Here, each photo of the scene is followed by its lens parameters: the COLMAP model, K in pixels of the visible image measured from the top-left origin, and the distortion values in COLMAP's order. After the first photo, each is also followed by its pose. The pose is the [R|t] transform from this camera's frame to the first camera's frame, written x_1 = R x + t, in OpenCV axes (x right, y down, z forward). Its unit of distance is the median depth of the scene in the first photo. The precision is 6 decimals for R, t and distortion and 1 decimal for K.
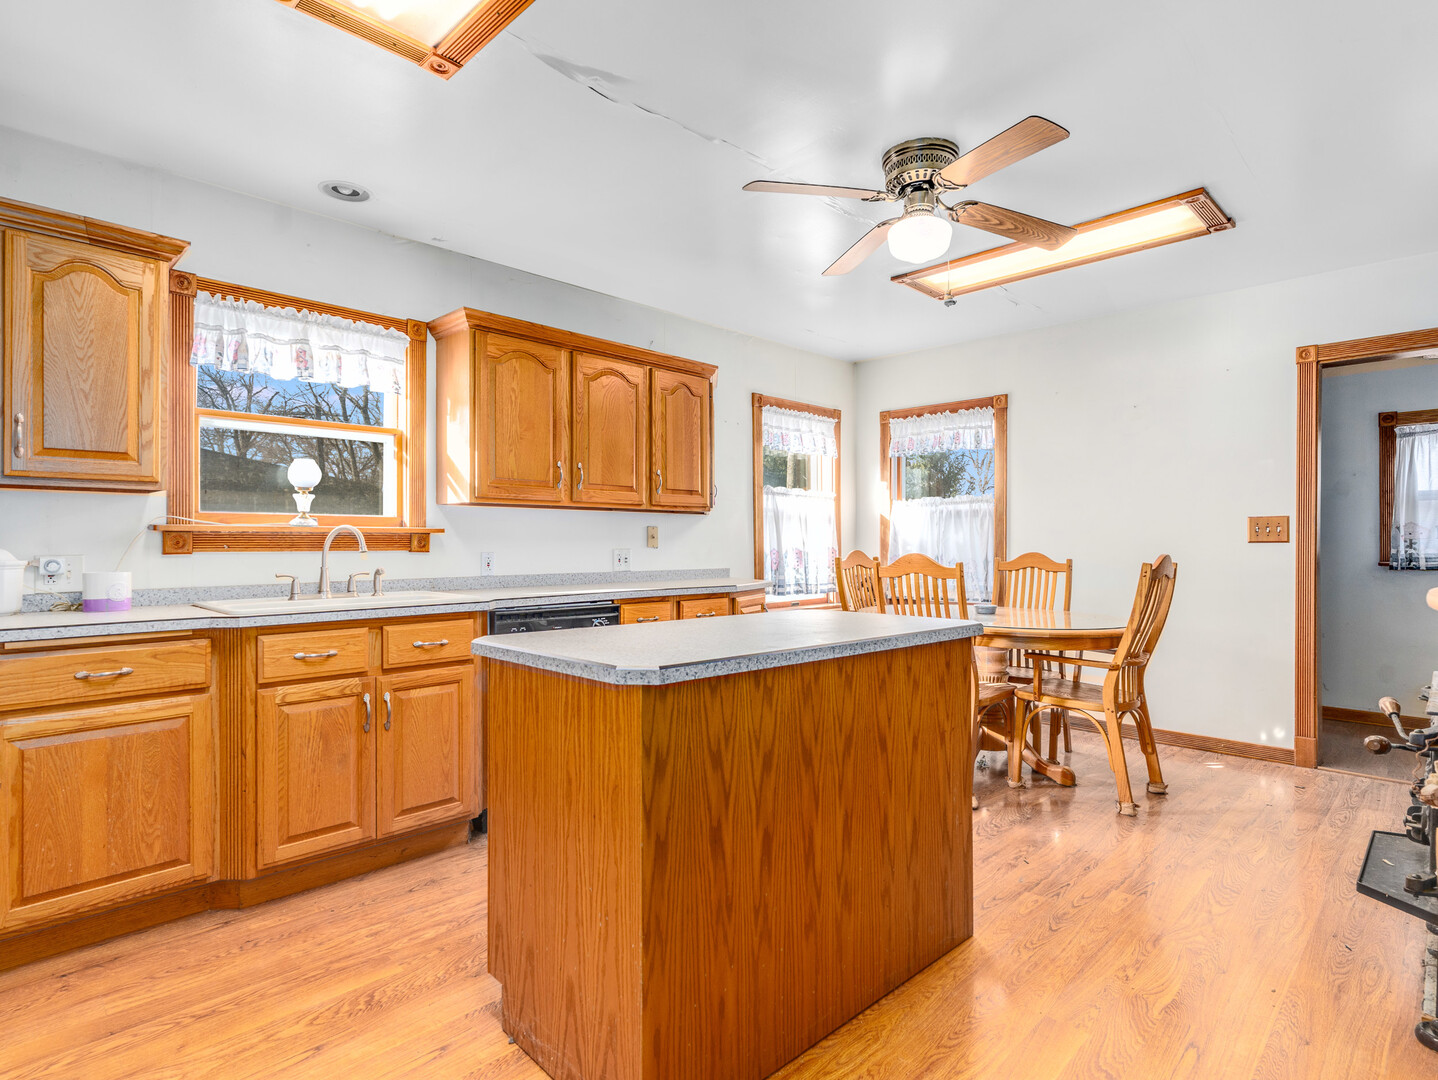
lens RADIAL K [[773.6, 0, 708.8], [0, 773.6, 539.6], [0, 0, 1]] dist [0.003363, 0.001638]
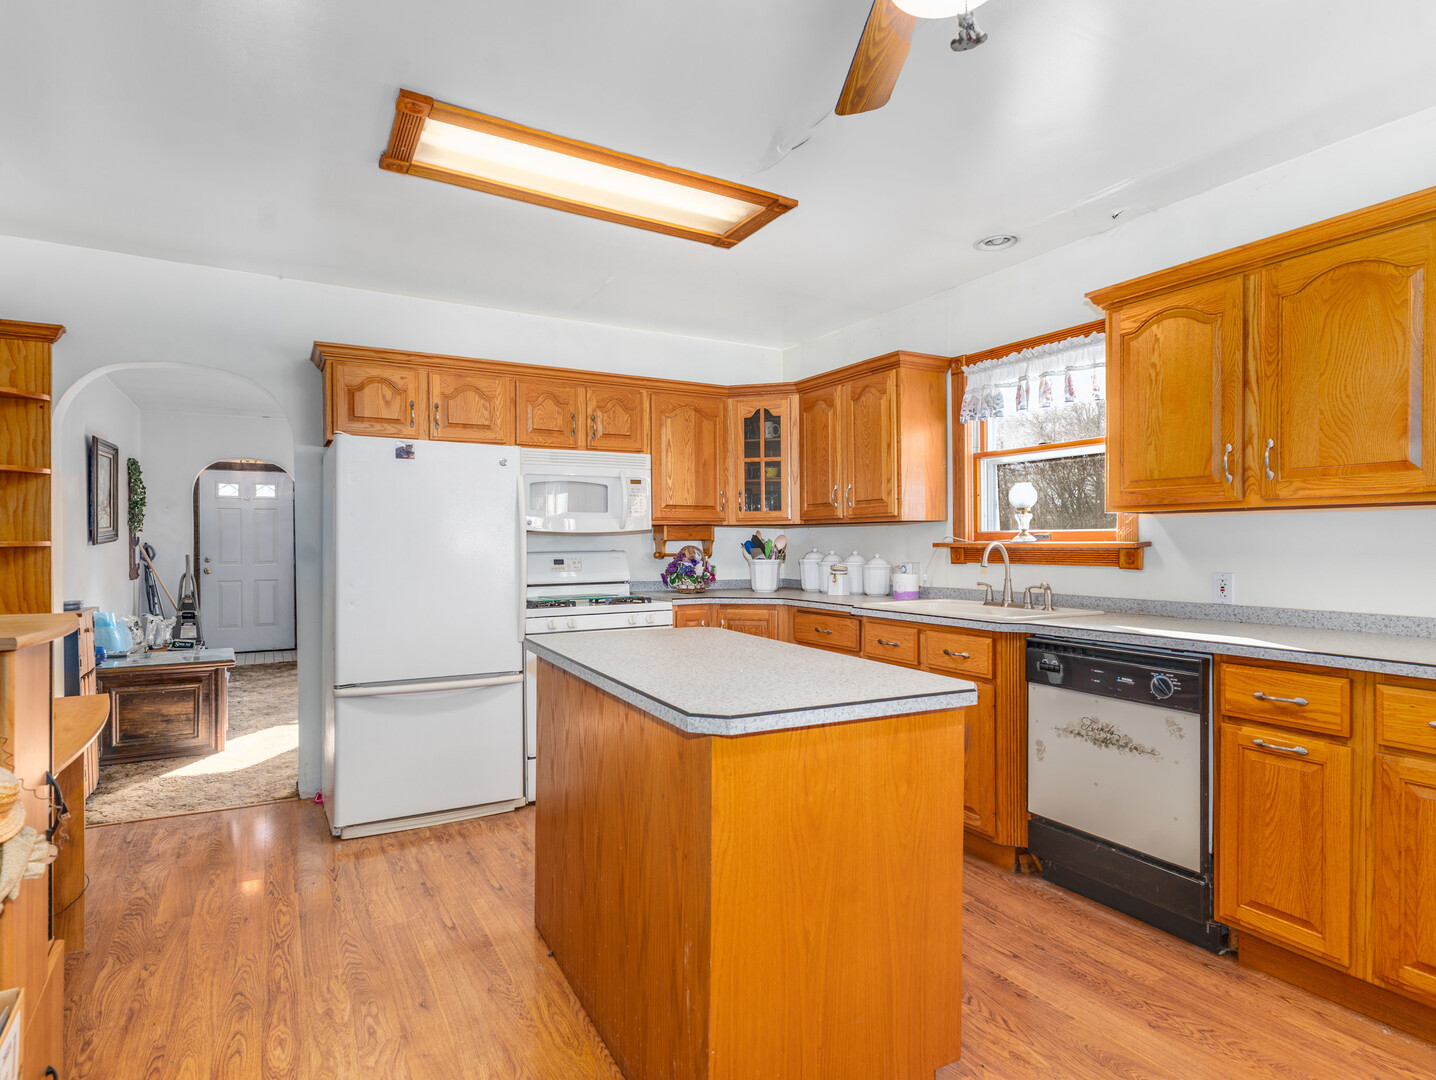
lens RADIAL K [[784.9, 0, 718.3], [0, 784.9, 542.0], [0, 0, 1]] dist [0.004516, -0.000552]
pose [[-0.267374, 0.001711, -0.963591, 0.447546], [0.009149, 0.999958, -0.000763, -0.013387], [0.963549, -0.009020, -0.267379, 0.560487]]
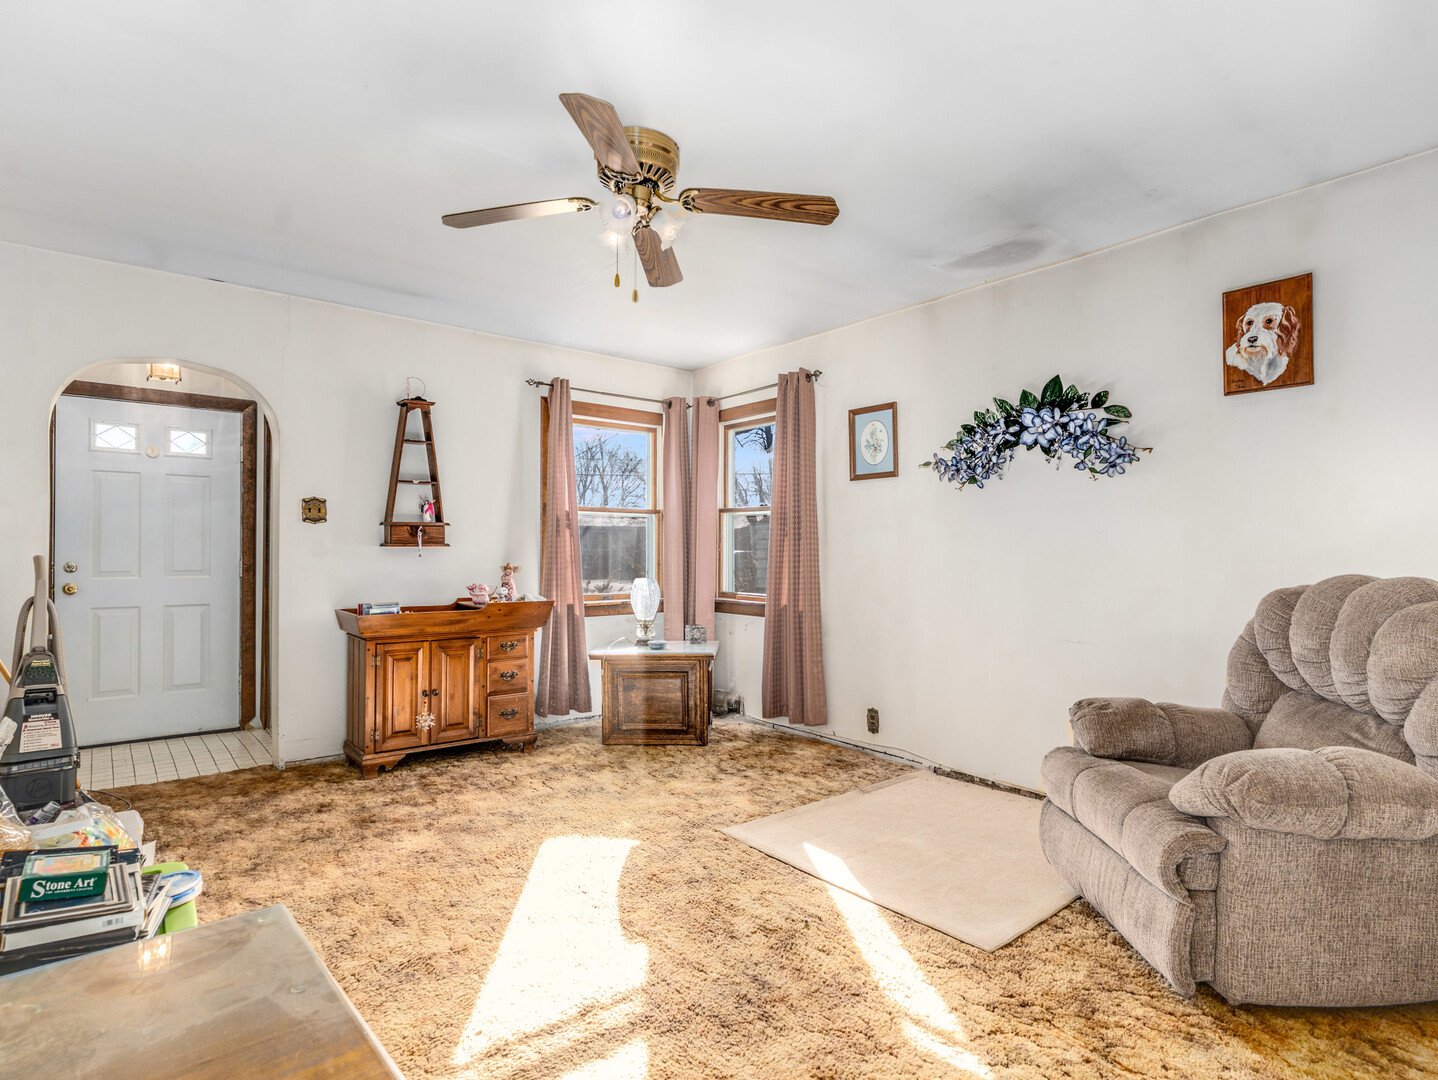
lens RADIAL K [[759.6, 0, 713.0], [0, 759.6, 542.6], [0, 0, 1]] dist [0.005645, 0.001013]
pose [[-0.113379, -0.010001, -0.993501, -0.171330], [0.005294, 0.999929, -0.010670, -0.000778], [0.993538, -0.006470, -0.113318, -0.202310]]
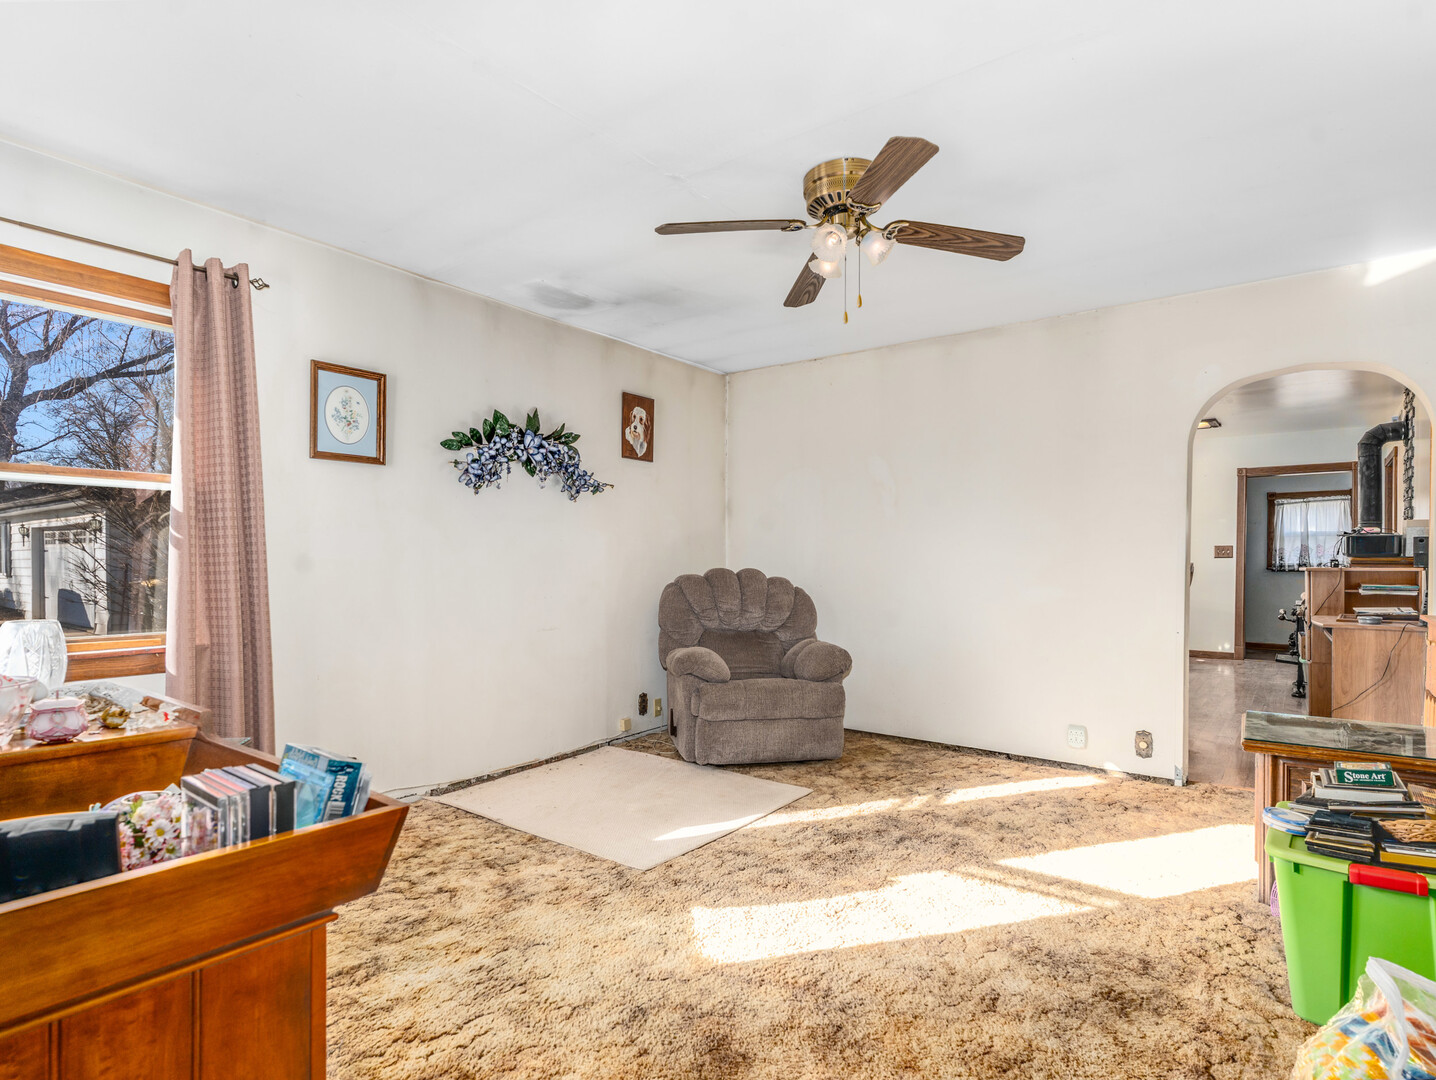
lens RADIAL K [[772.5, 0, 708.5], [0, 772.5, 556.8], [0, 0, 1]] dist [0.003363, 0.001638]
pose [[0.993282, 0.004444, 0.115637, -0.814530], [-0.005230, 0.999965, 0.006497, -0.004045], [-0.115604, -0.007058, 0.993270, -0.833698]]
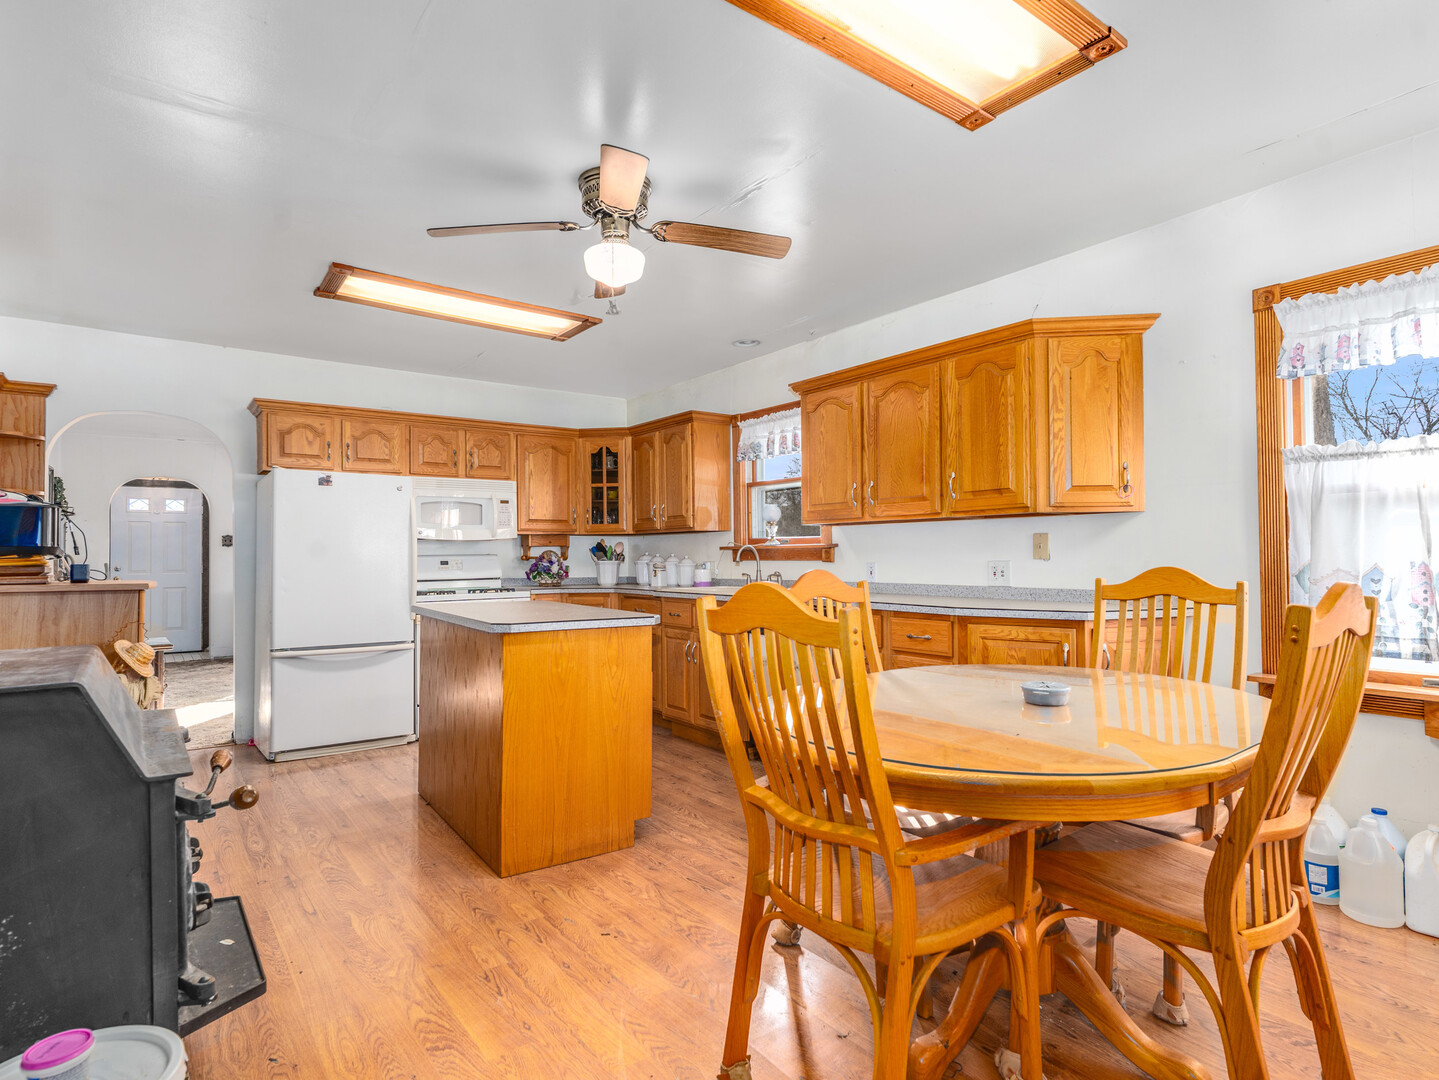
lens RADIAL K [[774.1, 0, 719.4], [0, 774.1, 539.8], [0, 0, 1]] dist [0.003363, 0.001638]
pose [[-0.151198, -0.017632, -0.988346, 0.715795], [0.013054, 0.999718, -0.019832, 0.001438], [0.988417, -0.015900, -0.150926, 0.727620]]
